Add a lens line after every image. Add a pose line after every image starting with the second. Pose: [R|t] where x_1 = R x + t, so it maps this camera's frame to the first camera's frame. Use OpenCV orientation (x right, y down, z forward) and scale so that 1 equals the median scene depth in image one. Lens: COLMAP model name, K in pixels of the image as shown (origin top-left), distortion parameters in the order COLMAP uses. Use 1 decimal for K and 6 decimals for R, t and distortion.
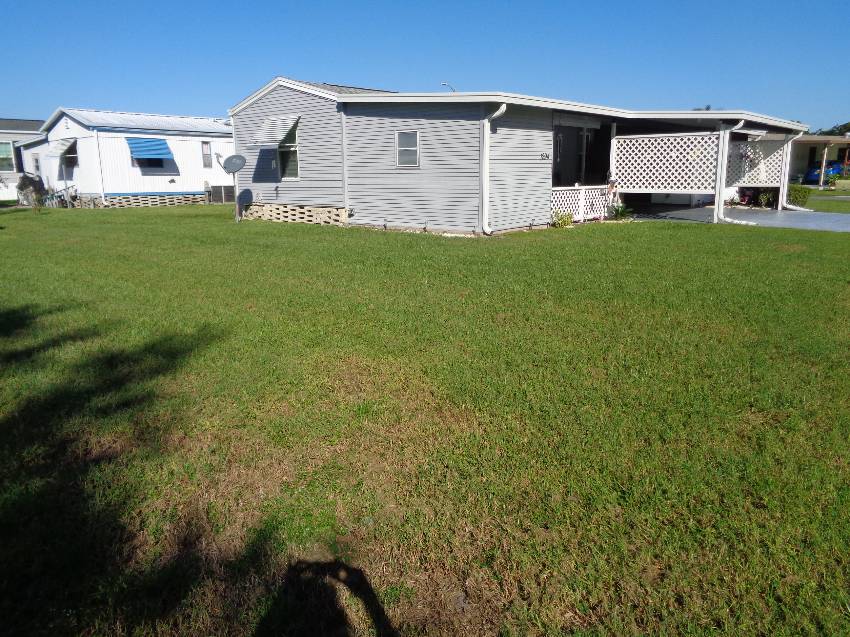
lens RADIAL K [[627.8, 0, 423.3], [0, 627.8, 317.2], [0, 0, 1]] dist [-0.025938, 0.008525]
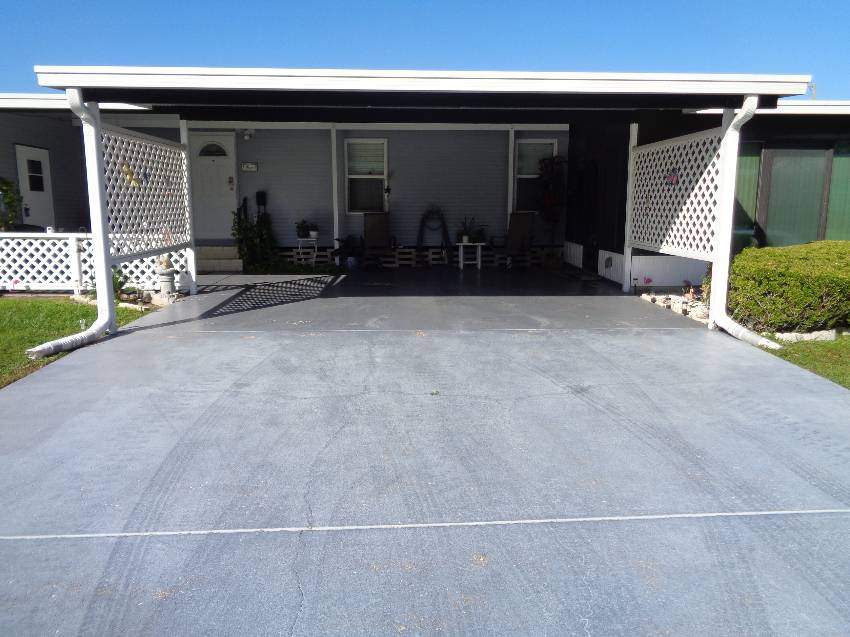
lens RADIAL K [[627.8, 0, 425.1], [0, 627.8, 316.5], [0, 0, 1]] dist [-0.025938, 0.008525]
pose [[0.699358, 0.149443, -0.698974, 0.892873], [-0.173038, 0.984209, 0.037294, -0.211442], [0.693510, 0.094867, 0.714174, 0.824842]]
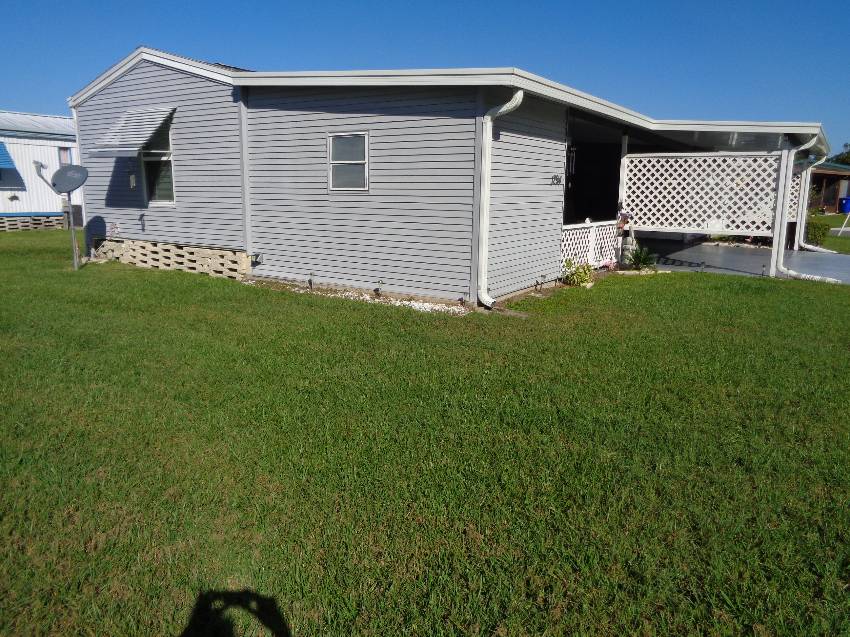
lens RADIAL K [[627.8, 0, 427.0], [0, 627.8, 318.7], [0, 0, 1]] dist [-0.025938, 0.008525]
pose [[0.989634, -0.006507, 0.143467, -0.033277], [0.009989, 0.999672, -0.023566, -0.085964], [-0.143266, 0.024754, 0.989375, 0.330786]]
